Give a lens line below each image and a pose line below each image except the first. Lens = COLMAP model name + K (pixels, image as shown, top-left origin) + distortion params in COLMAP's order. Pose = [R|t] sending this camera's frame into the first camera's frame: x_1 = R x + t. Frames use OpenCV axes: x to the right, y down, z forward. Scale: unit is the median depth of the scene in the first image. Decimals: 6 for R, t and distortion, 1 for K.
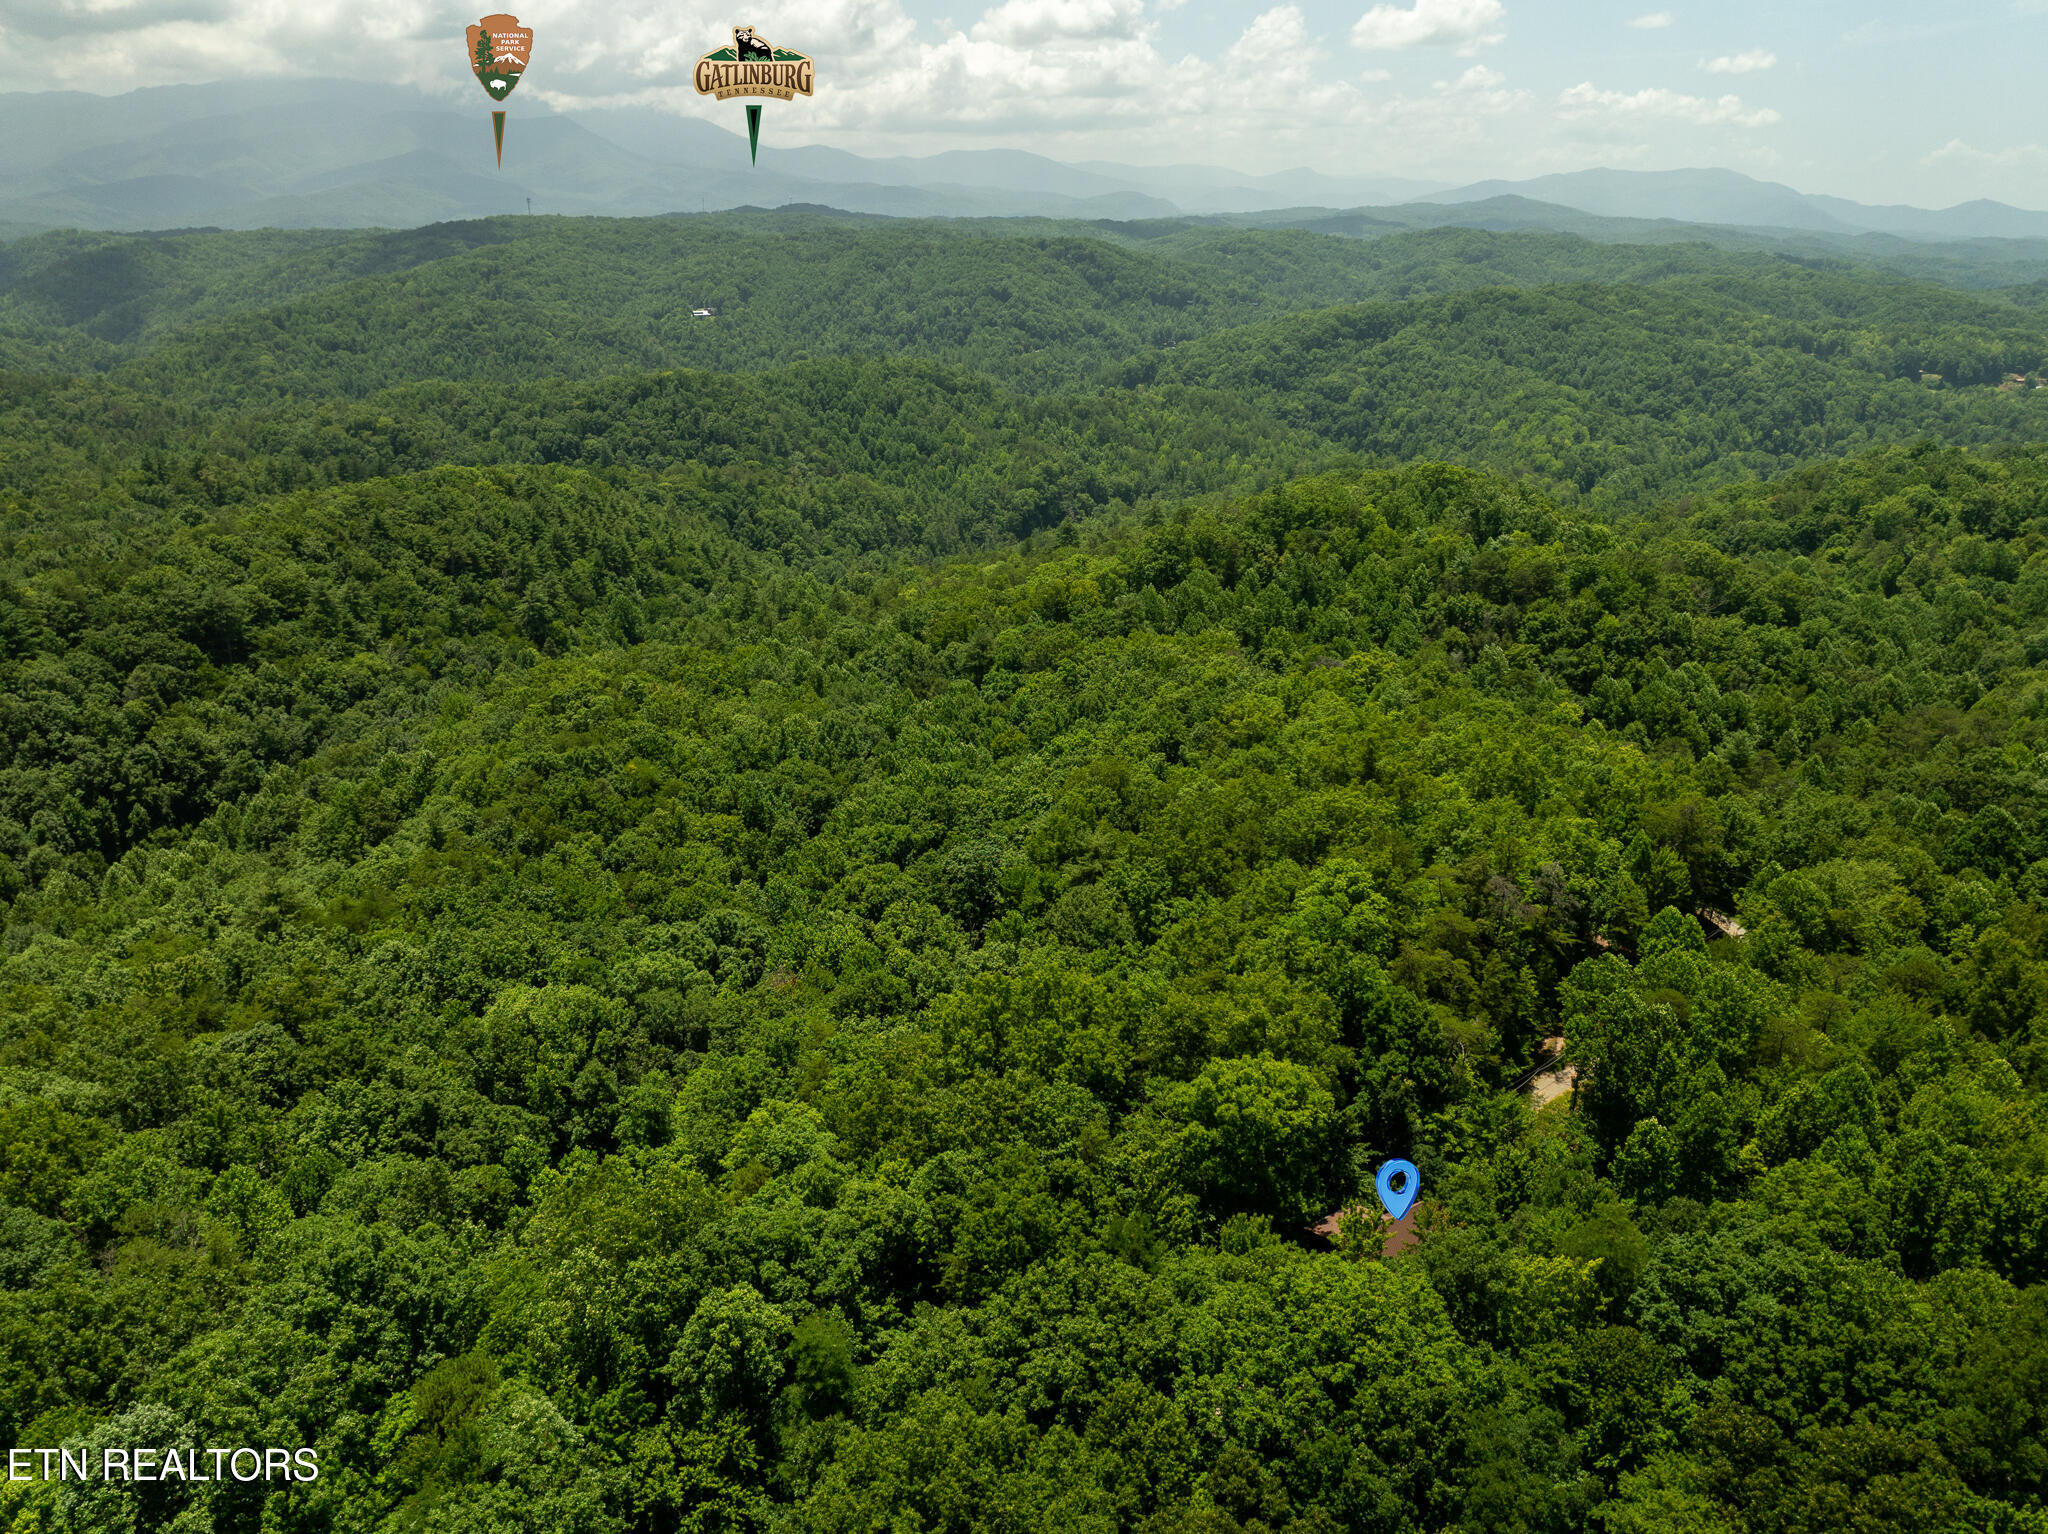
lens RADIAL K [[1455.9, 0, 1029.1], [0, 1455.9, 766.3], [0, 0, 1]] dist [-0.046108, 0.019844]
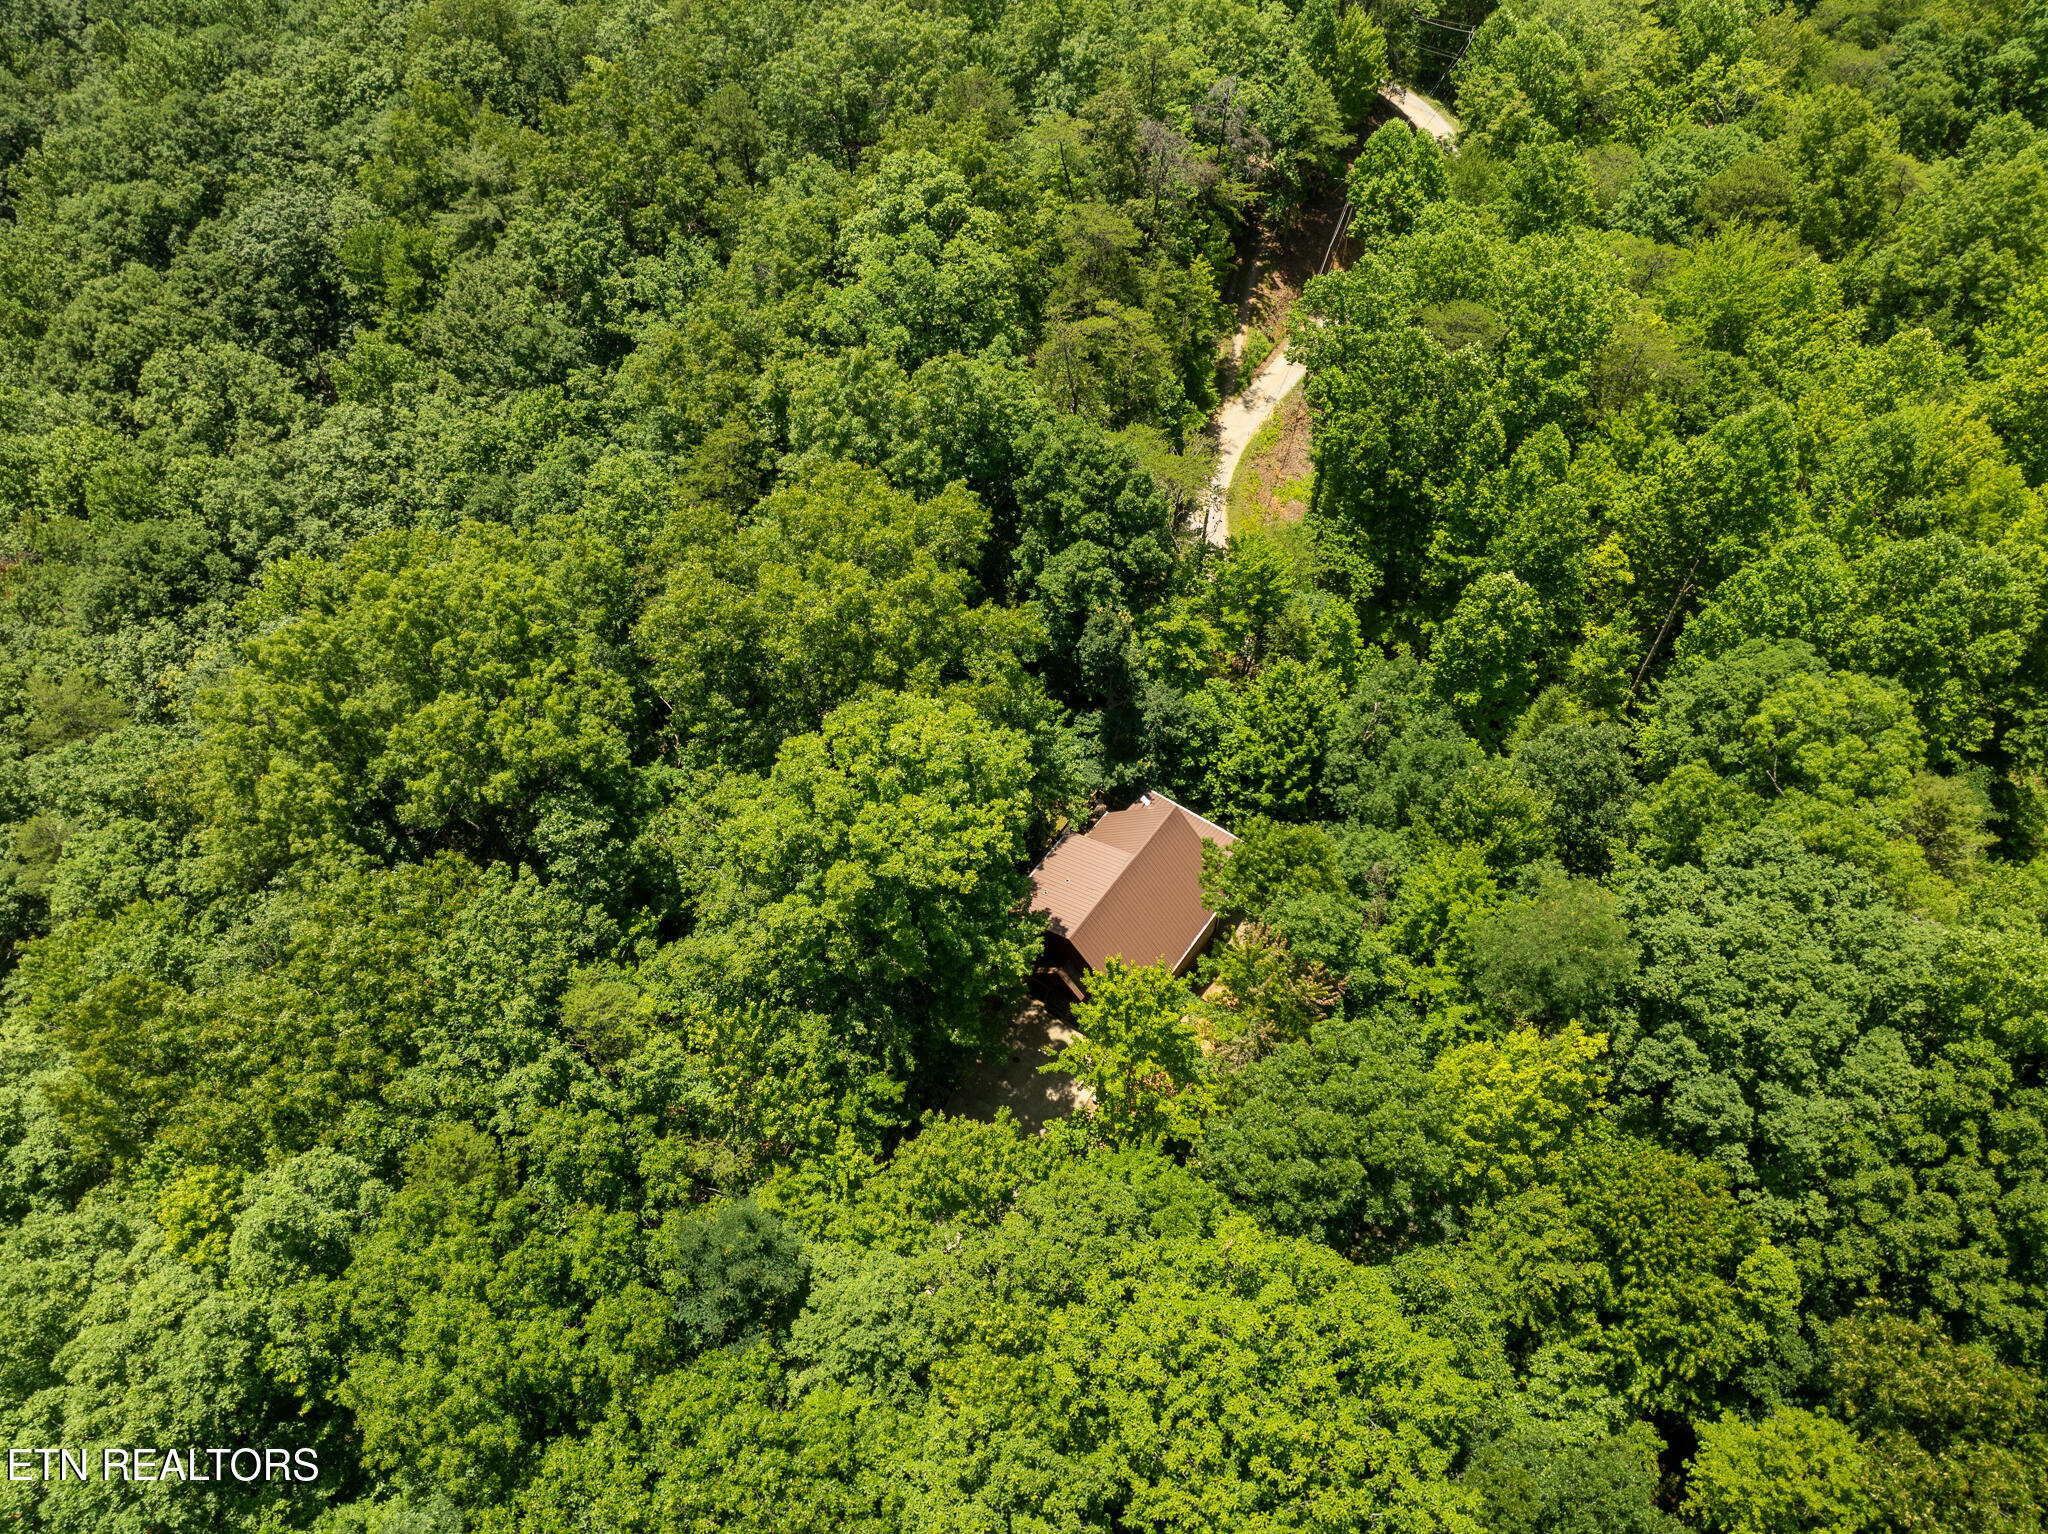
lens RADIAL K [[1455.9, 0, 1029.1], [0, 1455.9, 766.3], [0, 0, 1]] dist [-0.046108, 0.019844]
pose [[0.931543, -0.289806, 0.219638, 0.060583], [0.131277, 0.831300, 0.540099, -0.031965], [-0.339109, -0.474292, 0.812436, 0.375354]]
